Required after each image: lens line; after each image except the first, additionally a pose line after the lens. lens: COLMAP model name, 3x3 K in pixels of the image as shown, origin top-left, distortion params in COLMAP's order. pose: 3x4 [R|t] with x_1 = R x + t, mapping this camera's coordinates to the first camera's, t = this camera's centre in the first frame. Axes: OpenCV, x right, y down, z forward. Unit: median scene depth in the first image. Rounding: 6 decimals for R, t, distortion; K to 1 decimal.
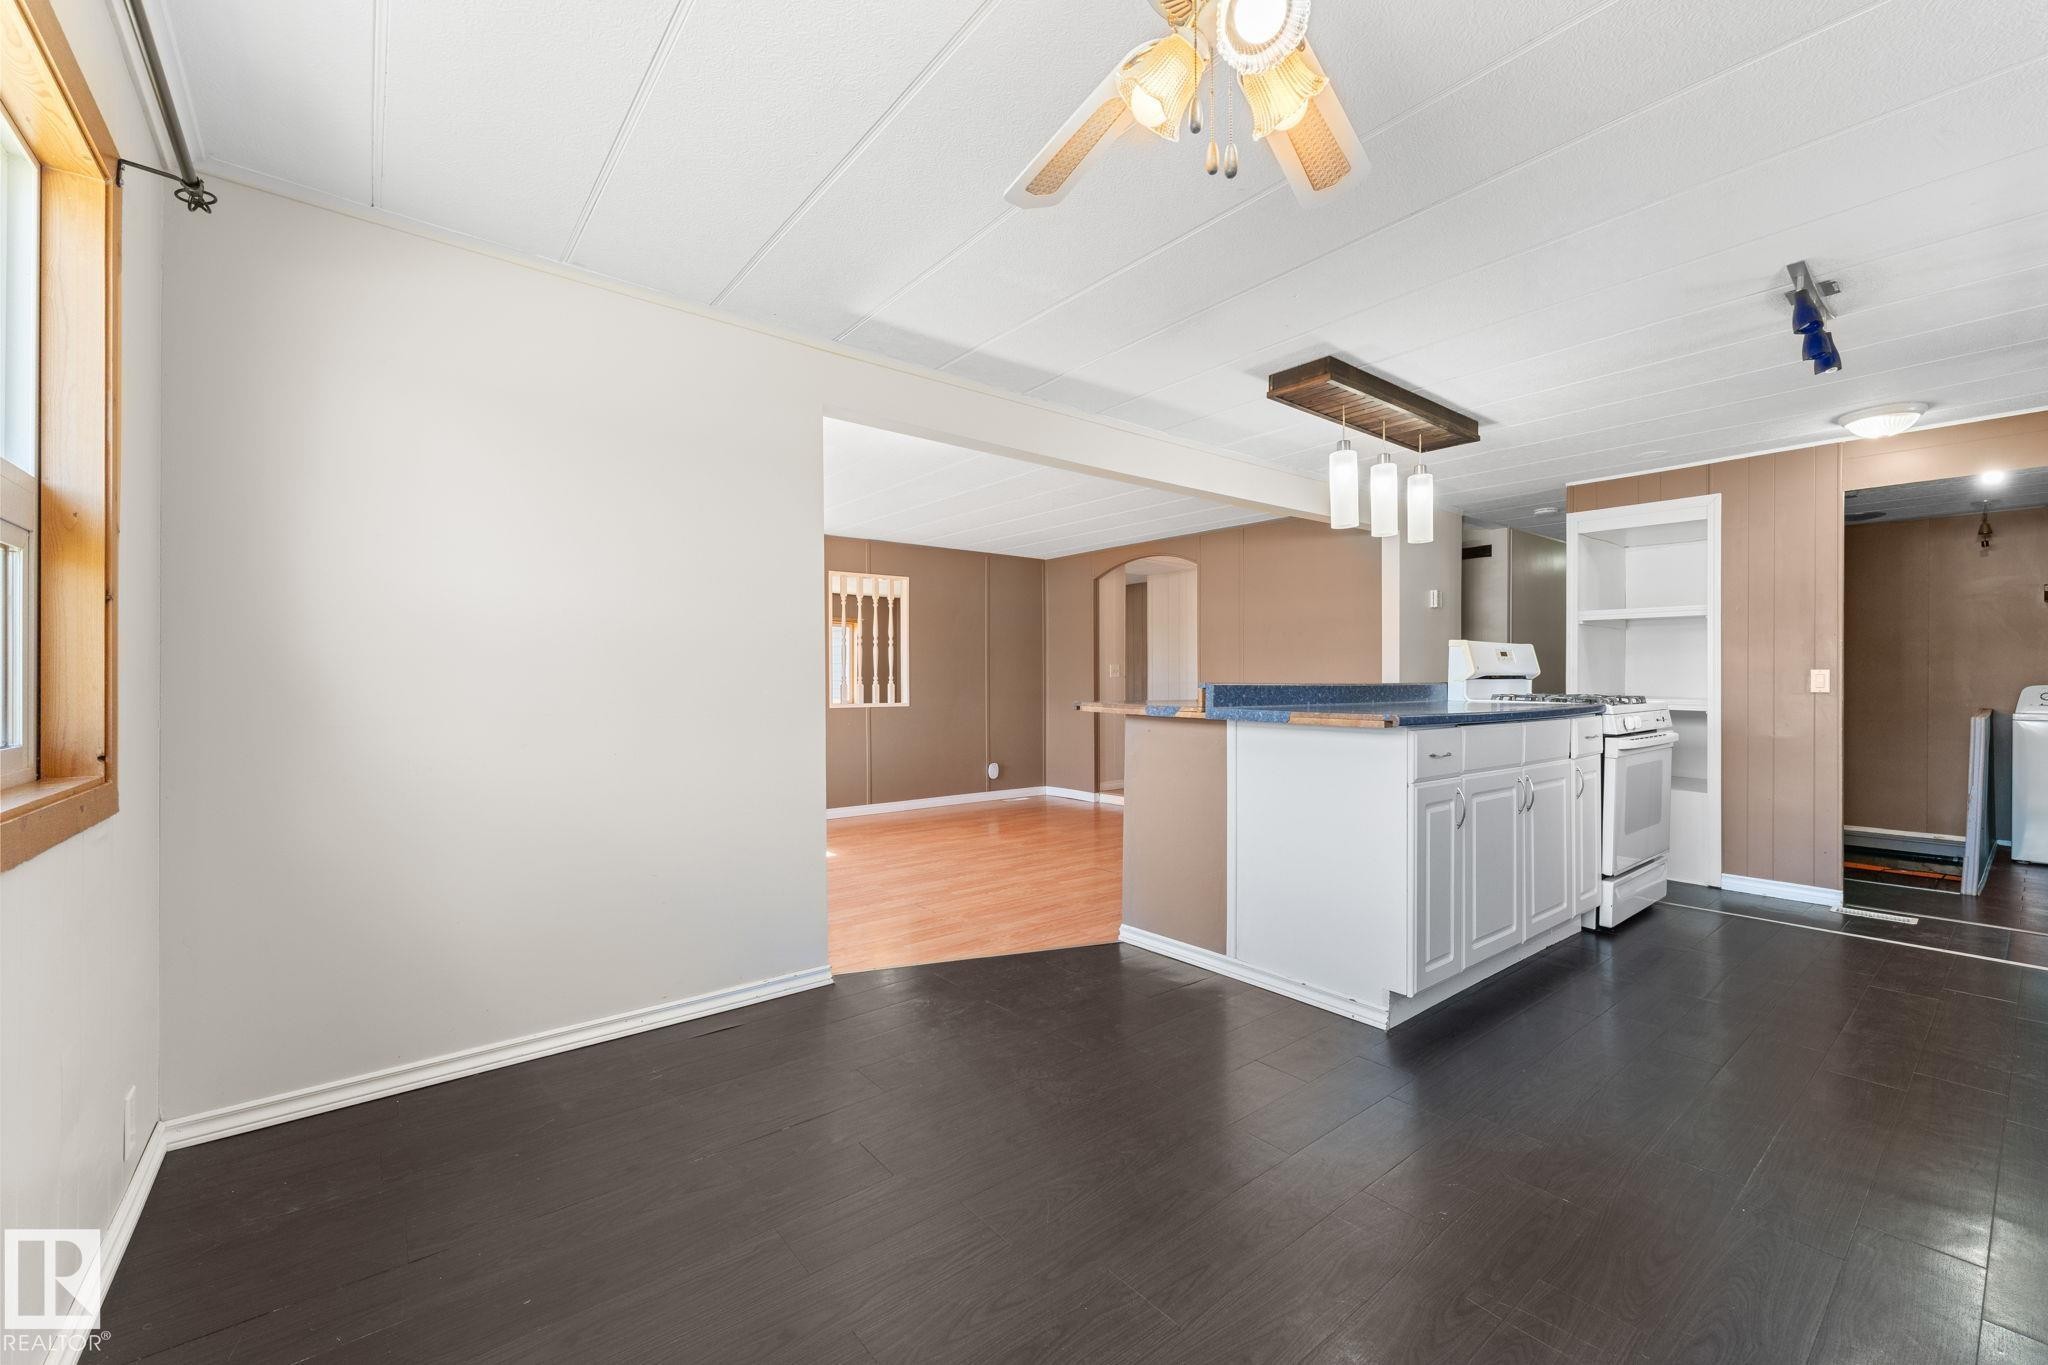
lens RADIAL K [[814.1, 0, 1029.7], [0, 814.1, 681.3], [0, 0, 1]] dist [-0.001855, -0.000454]
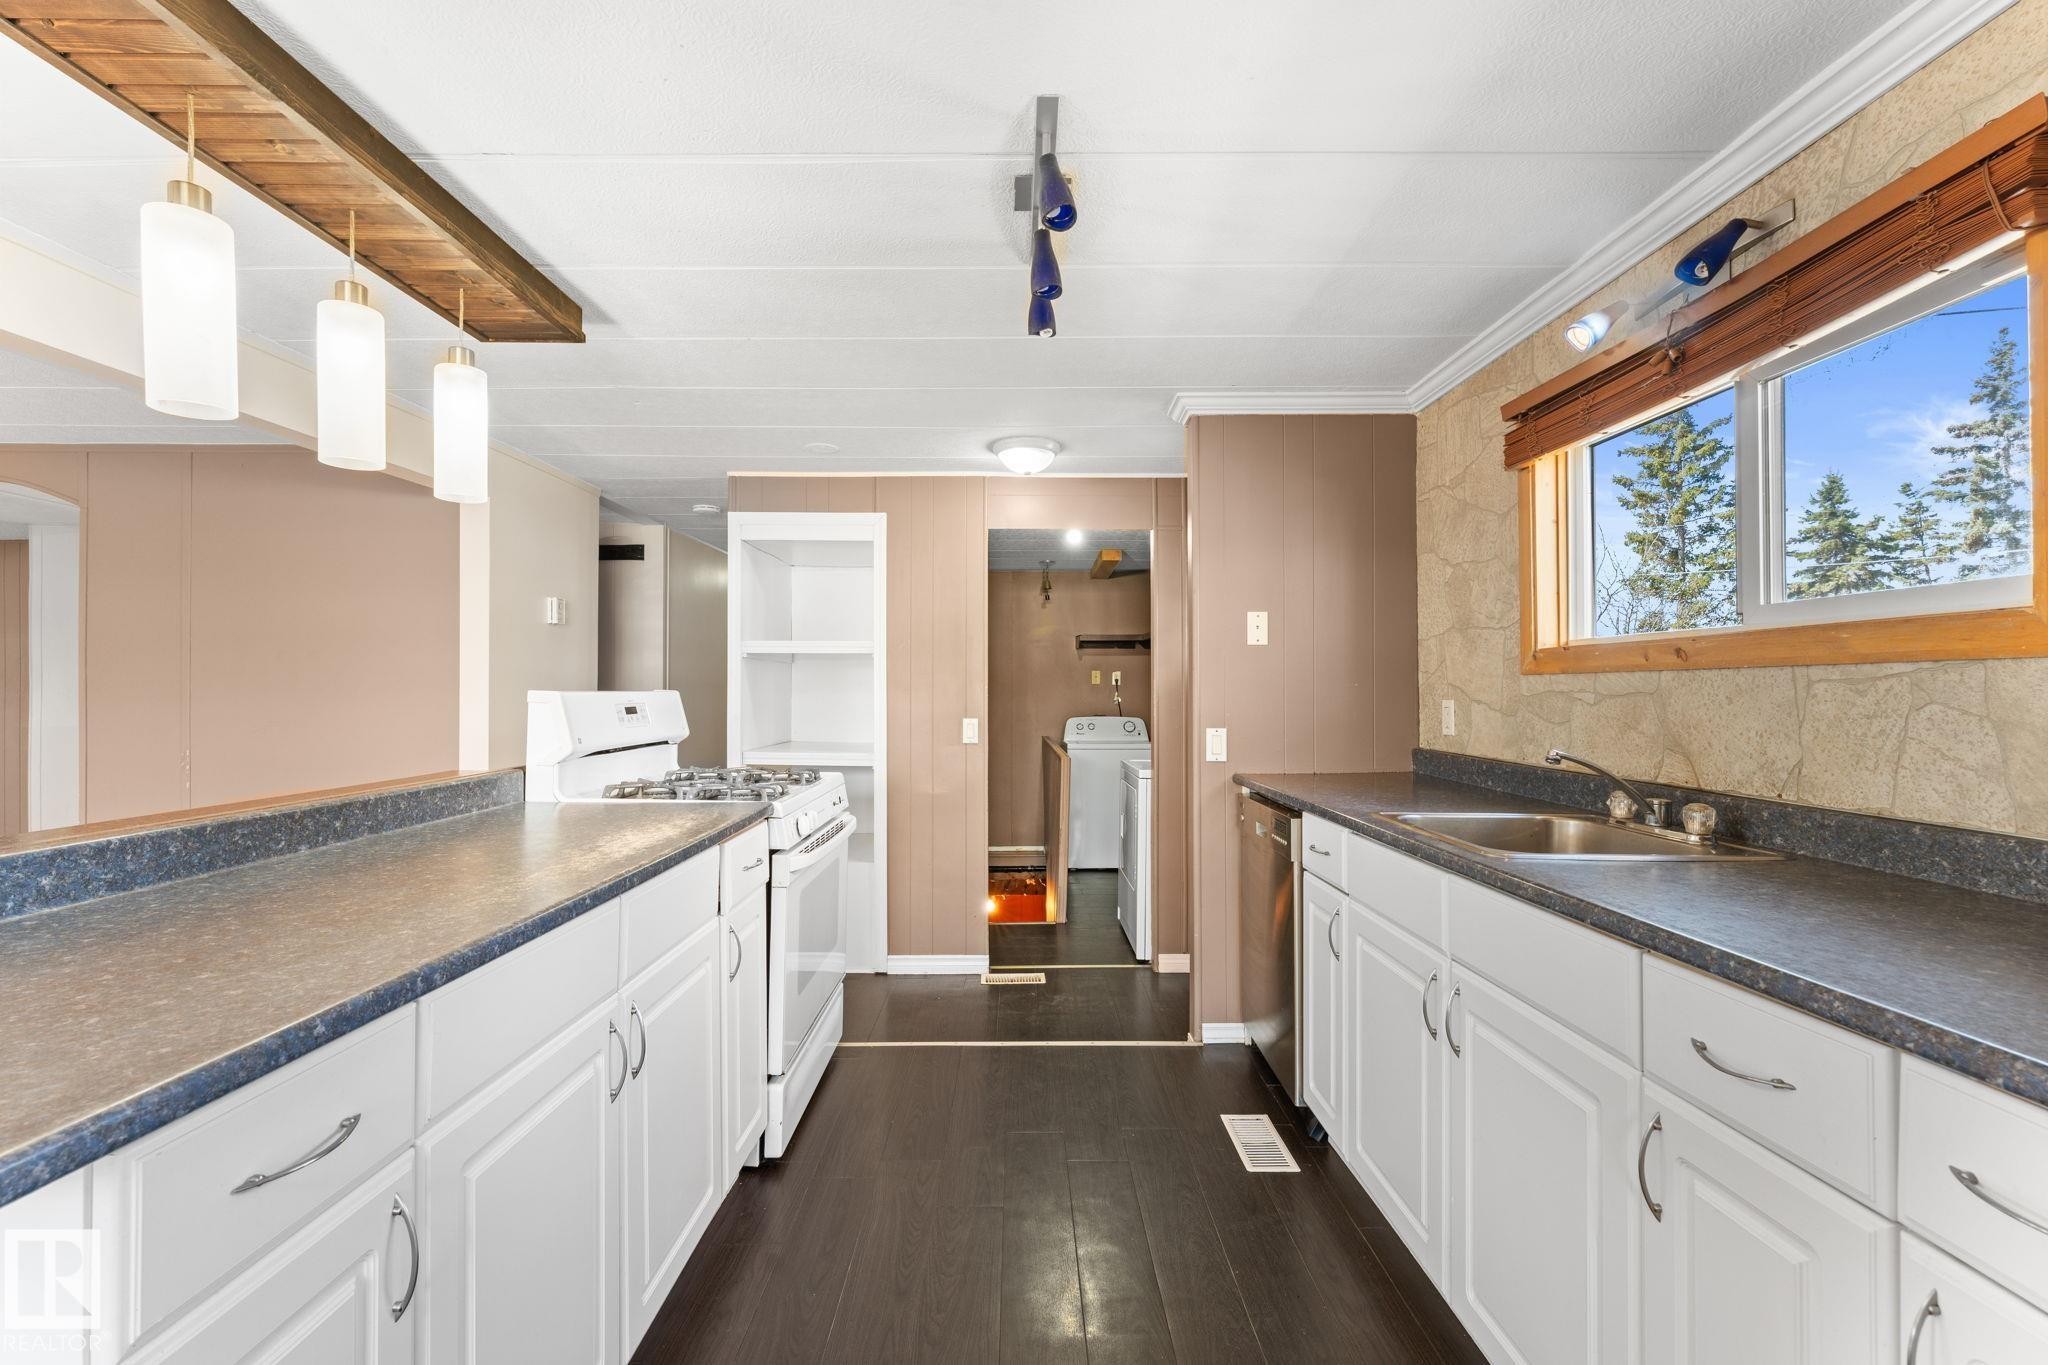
lens RADIAL K [[859.3, 0, 1024.3], [0, 859.3, 683.3], [0, 0, 1]] dist [0.002630, -0.001038]
pose [[0.619371, 0.005700, 0.785077, 0.236768], [0.003528, 0.999943, -0.010044, -0.042965], [-0.785090, 0.008990, 0.619316, 0.335973]]
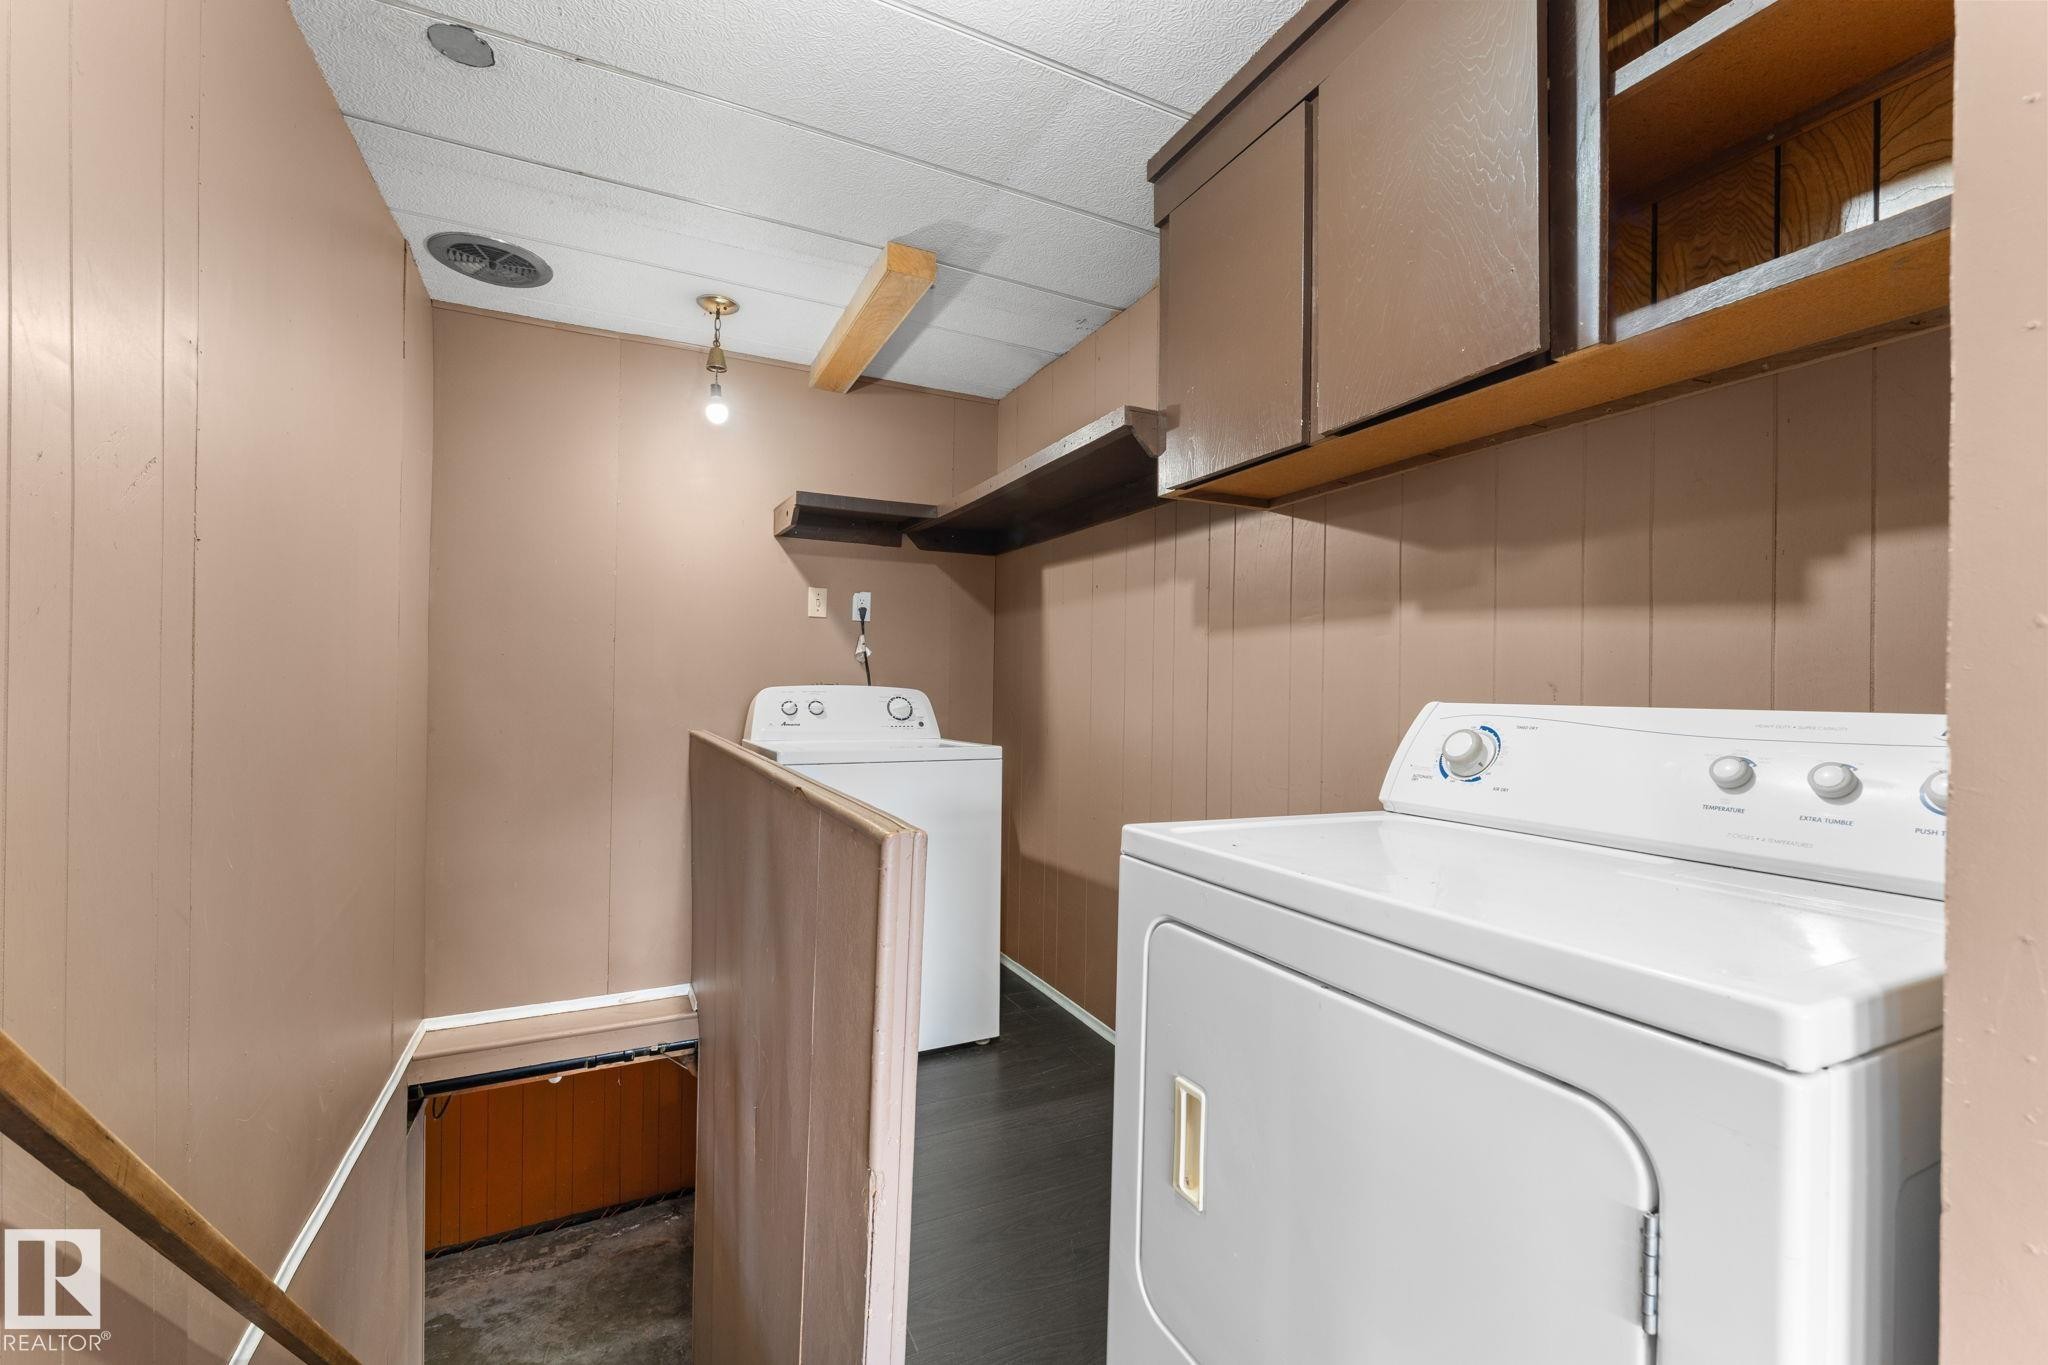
lens RADIAL K [[859.3, 0, 1027.3], [0, 859.3, 685.1], [0, 0, 1]] dist [0.002630, -0.001038]
pose [[0.221306, 0.003793, 0.975197, 0.931623], [-0.011246, 0.999936, -0.001337, 0.003095], [-0.975139, -0.010671, 0.221335, 0.912334]]
